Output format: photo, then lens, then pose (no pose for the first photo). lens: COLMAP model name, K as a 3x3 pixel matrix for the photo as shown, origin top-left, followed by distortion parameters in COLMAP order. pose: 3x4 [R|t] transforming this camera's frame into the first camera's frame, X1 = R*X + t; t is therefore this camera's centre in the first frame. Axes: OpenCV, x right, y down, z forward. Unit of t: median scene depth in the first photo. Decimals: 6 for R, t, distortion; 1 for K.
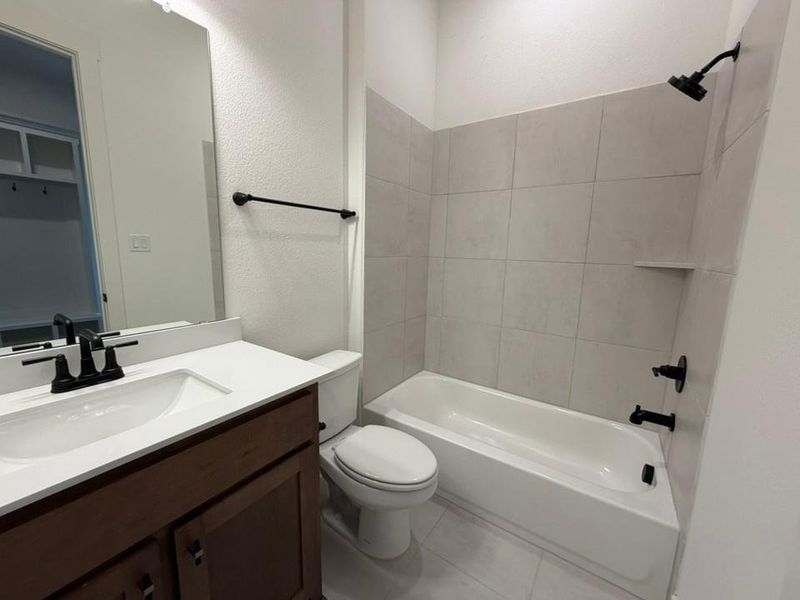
lens RADIAL K [[317.3, 0, 399.0], [0, 317.3, 298.0], [0, 0, 1]] dist [0.011338, -0.001133]
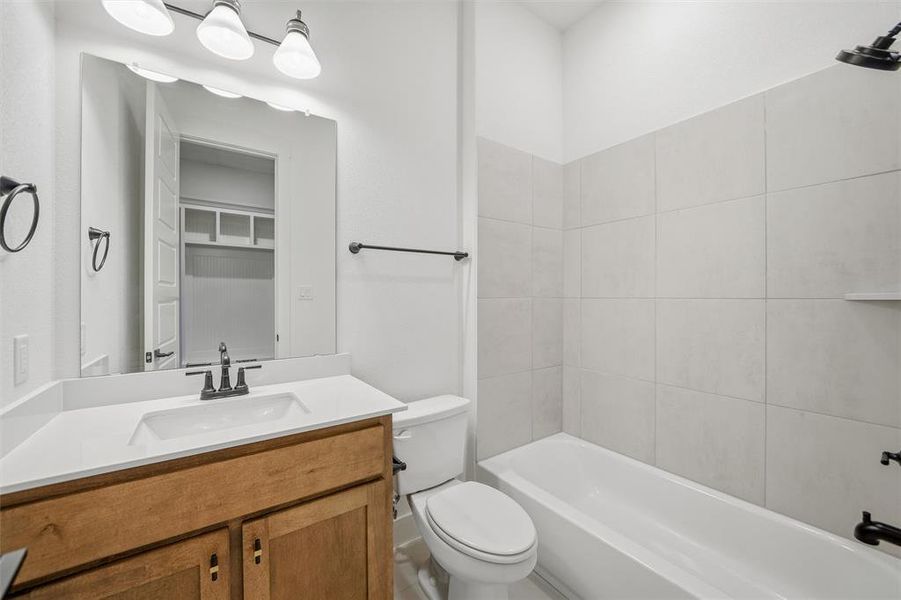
lens RADIAL K [[348.2, 0, 447.4], [0, 348.2, 298.2], [0, 0, 1]] dist [-0.000827, 0.000494]
pose [[0.934521, -0.025380, -0.355002, 0.211100], [-0.028874, 0.988760, -0.146698, 0.035473], [0.354735, 0.147343, 0.923284, -0.011034]]
